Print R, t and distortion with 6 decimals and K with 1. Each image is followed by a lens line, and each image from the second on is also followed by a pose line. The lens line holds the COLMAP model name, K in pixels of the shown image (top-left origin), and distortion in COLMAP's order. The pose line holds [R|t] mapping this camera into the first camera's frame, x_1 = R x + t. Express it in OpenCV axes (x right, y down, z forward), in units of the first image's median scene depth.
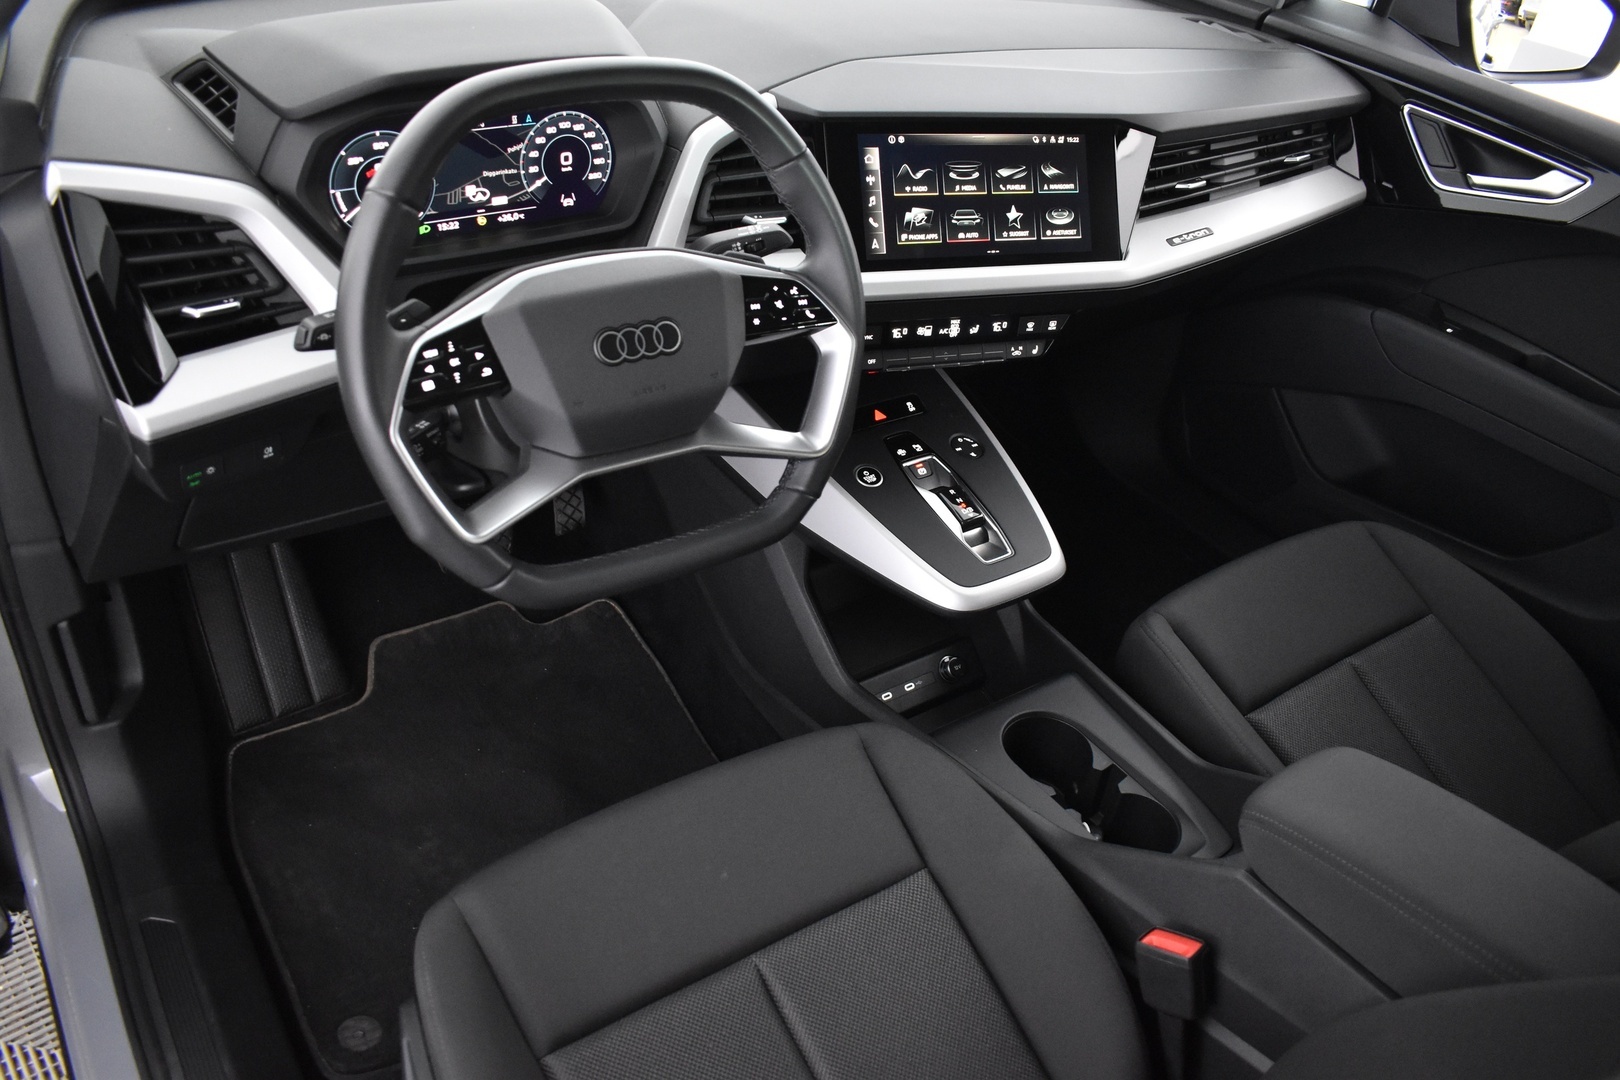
lens RADIAL K [[1269.7, 0, 814.3], [0, 1269.7, 514.0], [0, 0, 1]] dist [-0.091193, 0.004031]
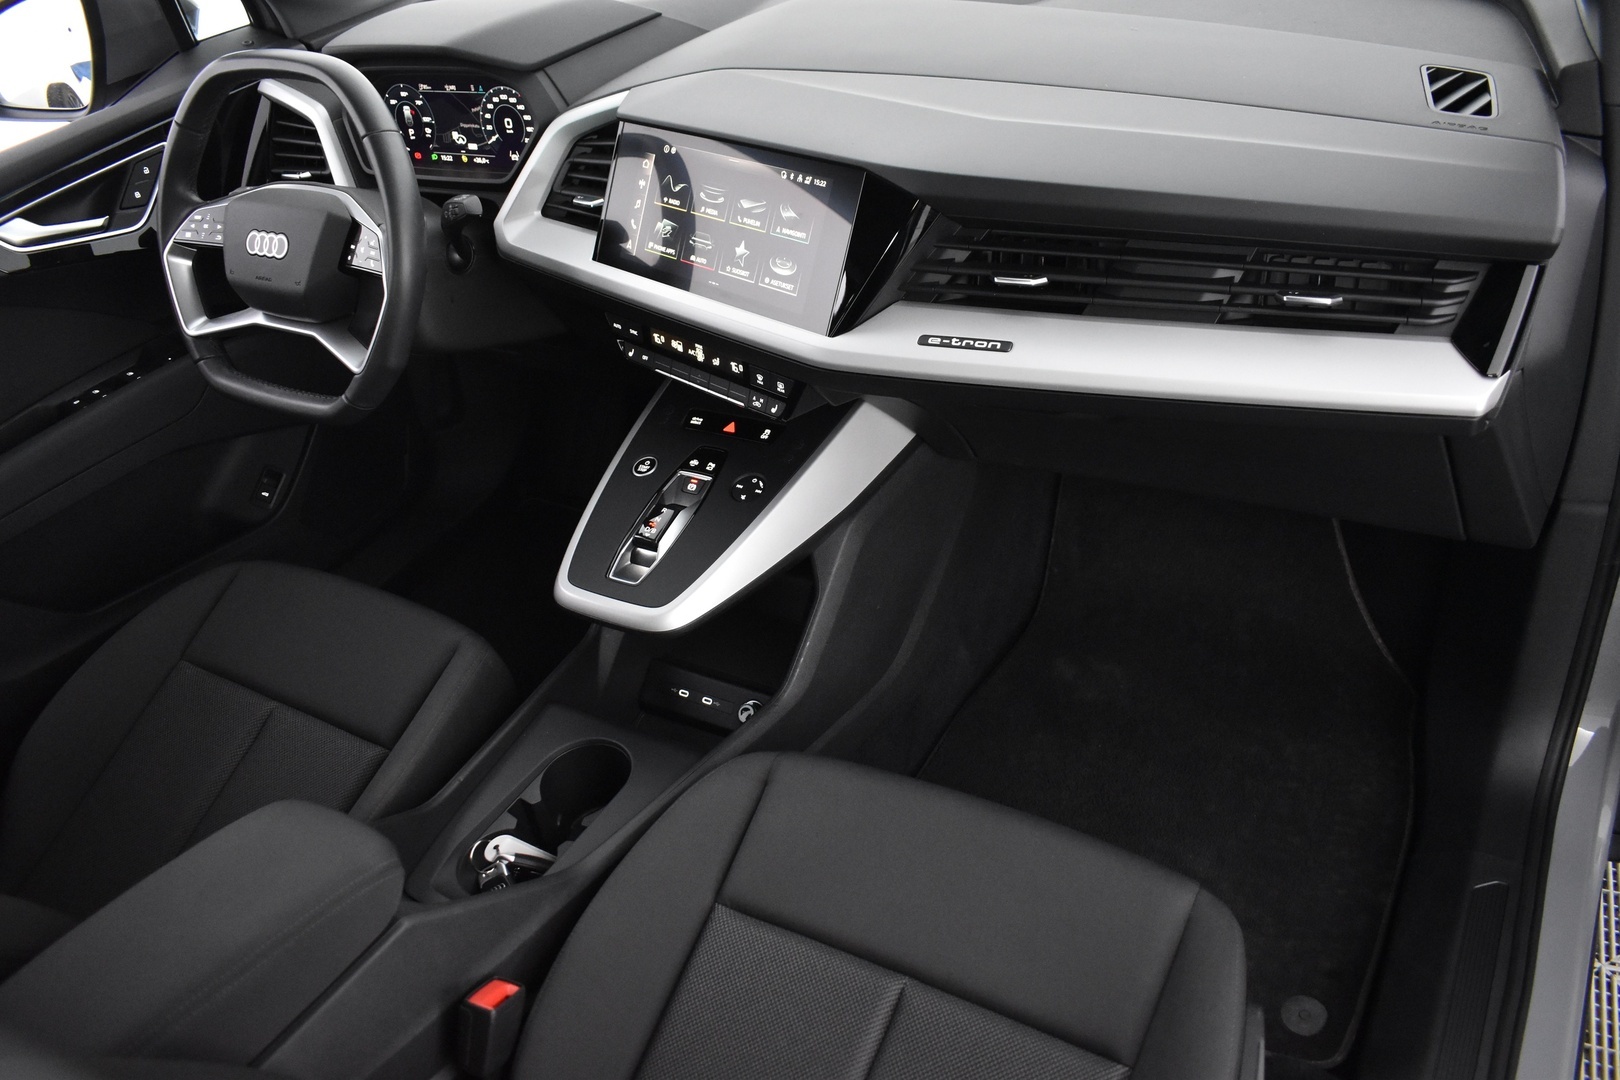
lens RADIAL K [[1269.7, 0, 814.3], [0, 1269.7, 514.0], [0, 0, 1]] dist [-0.091193, 0.004031]
pose [[0.403944, 0.383141, -0.830682, 1.045961], [-0.361497, 0.901011, 0.239791, -0.314237], [0.840327, 0.203427, 0.502462, 0.643782]]
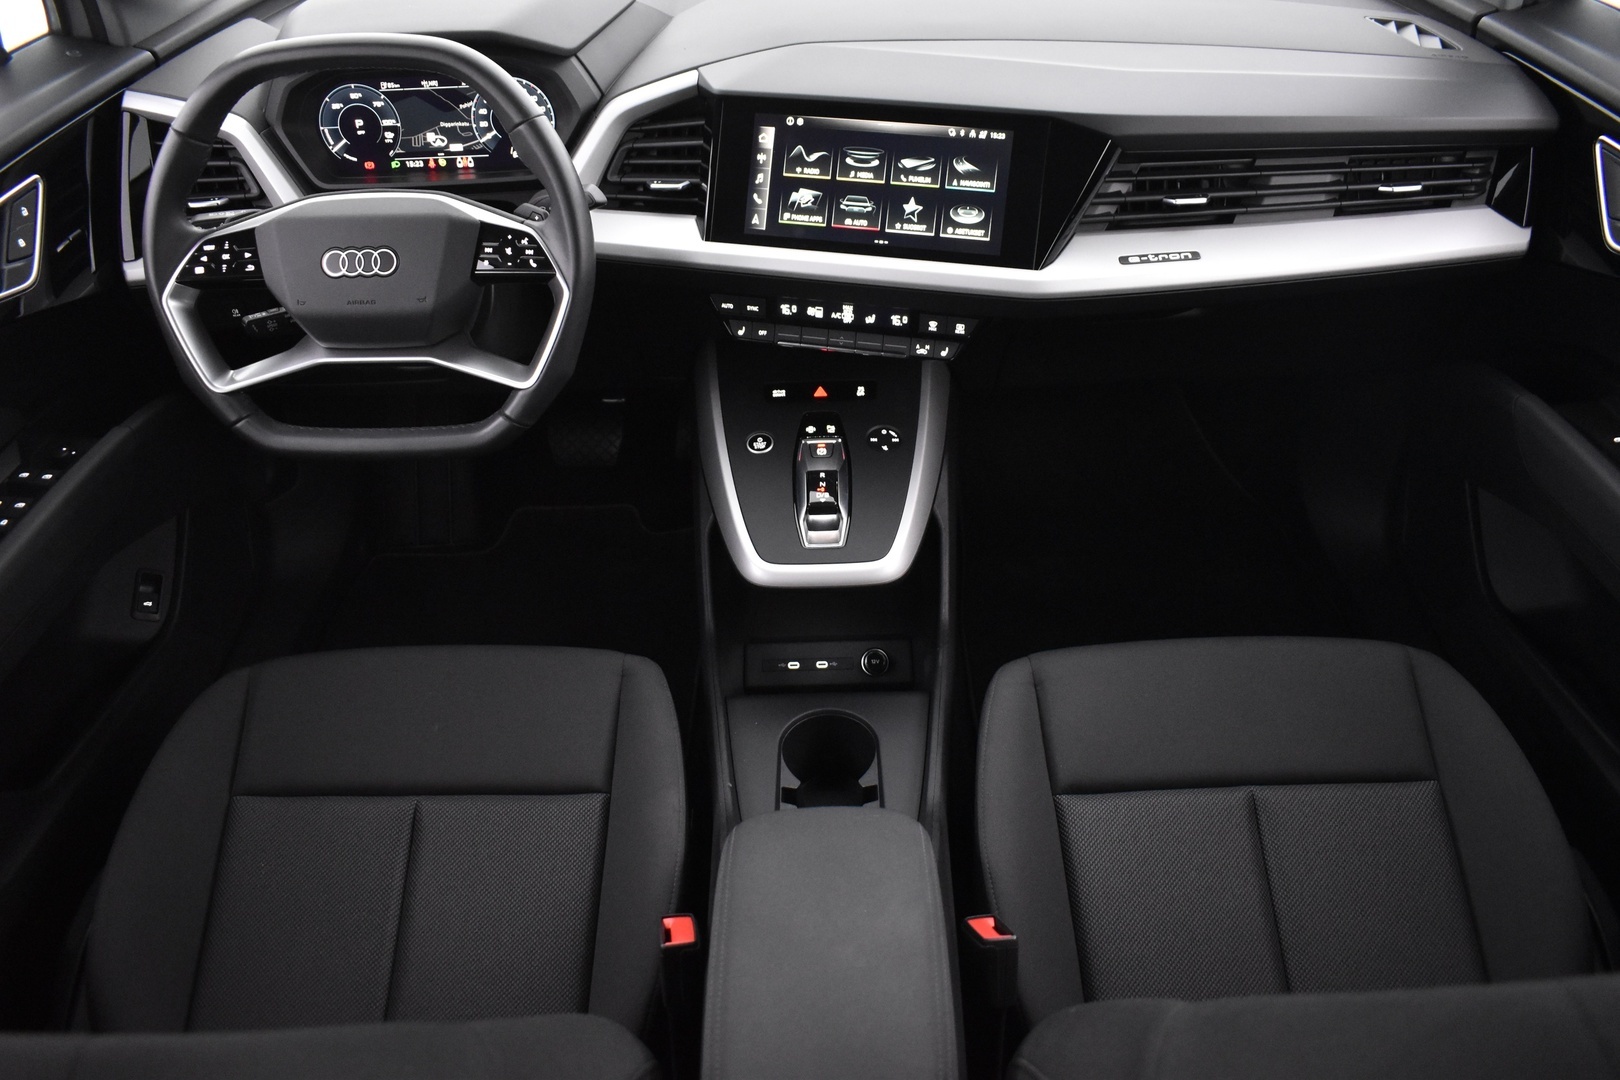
lens RADIAL K [[1269.7, 0, 814.3], [0, 1269.7, 514.0], [0, 0, 1]] dist [-0.091193, 0.004031]
pose [[0.818782, 0.232082, -0.525103, 0.684838], [-0.226529, 0.971039, 0.075951, -0.066612], [0.527523, 0.056763, 0.847643, 0.153076]]
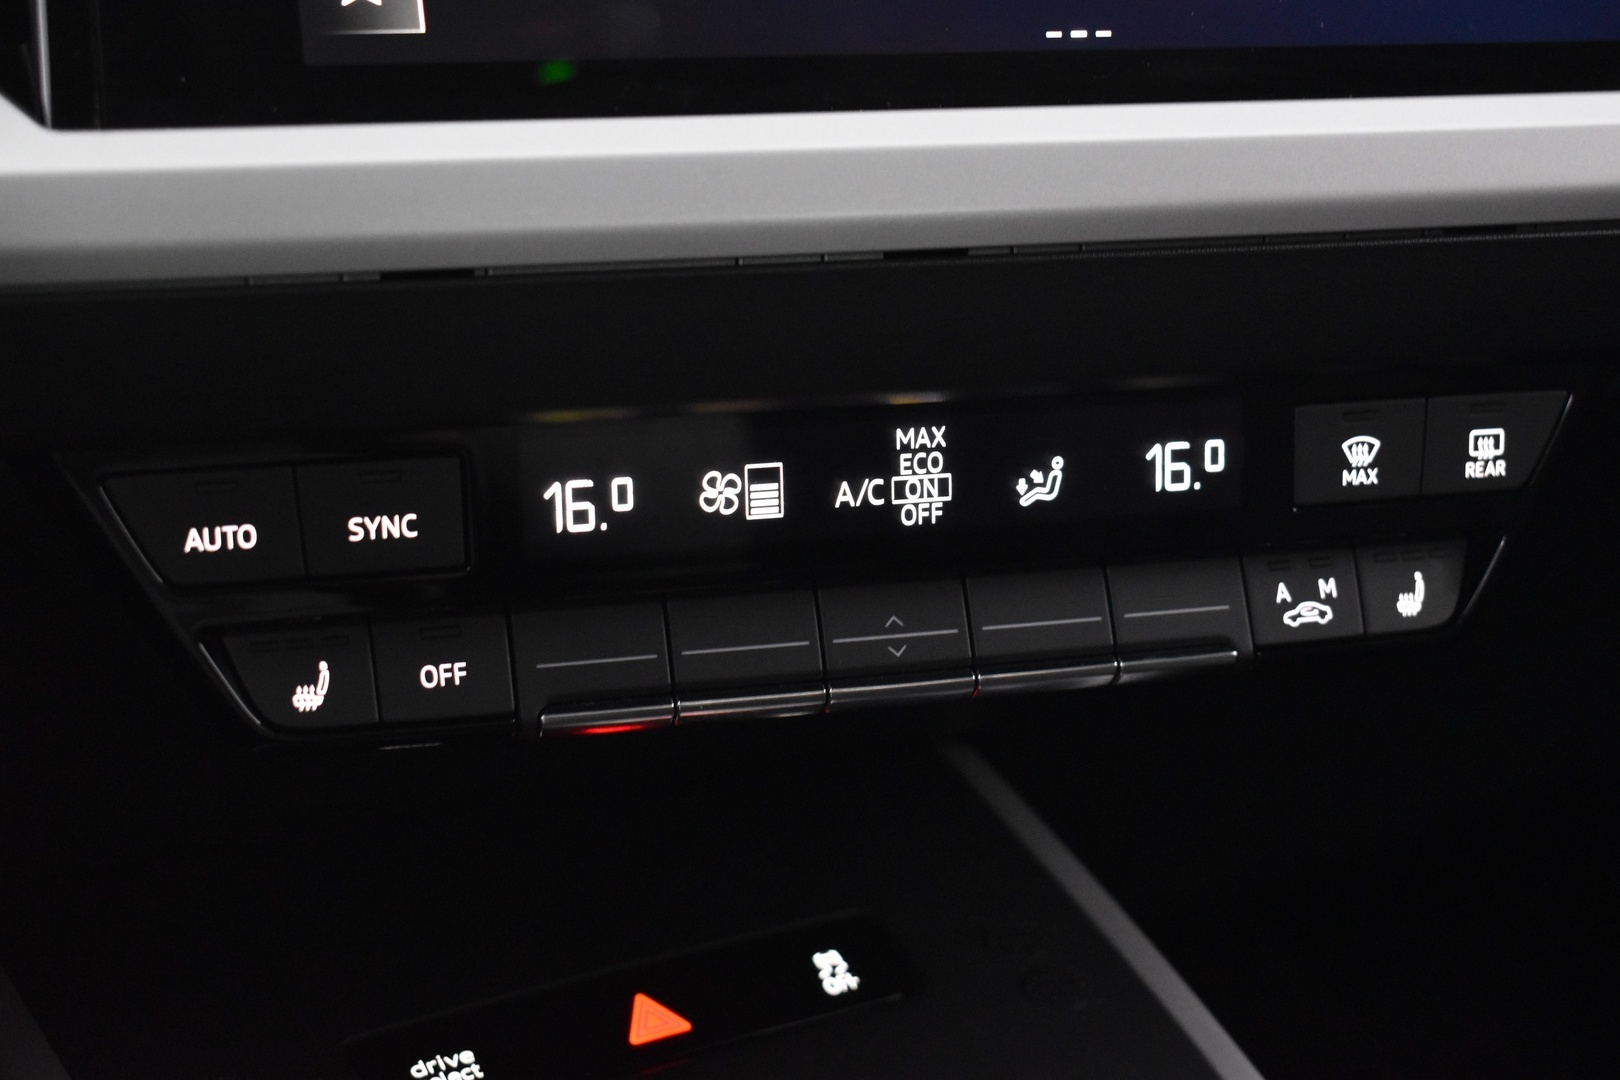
lens RADIAL K [[2479.6, 0, 810.0], [0, 2479.6, 540.0], [0, 0, 1]] dist [-0.017798, -0.021117]
pose [[0.988592, -0.088463, -0.121903, 0.144492], [0.042850, 0.941088, -0.335435, -0.020479], [0.144395, 0.326385, 0.934143, 0.702188]]
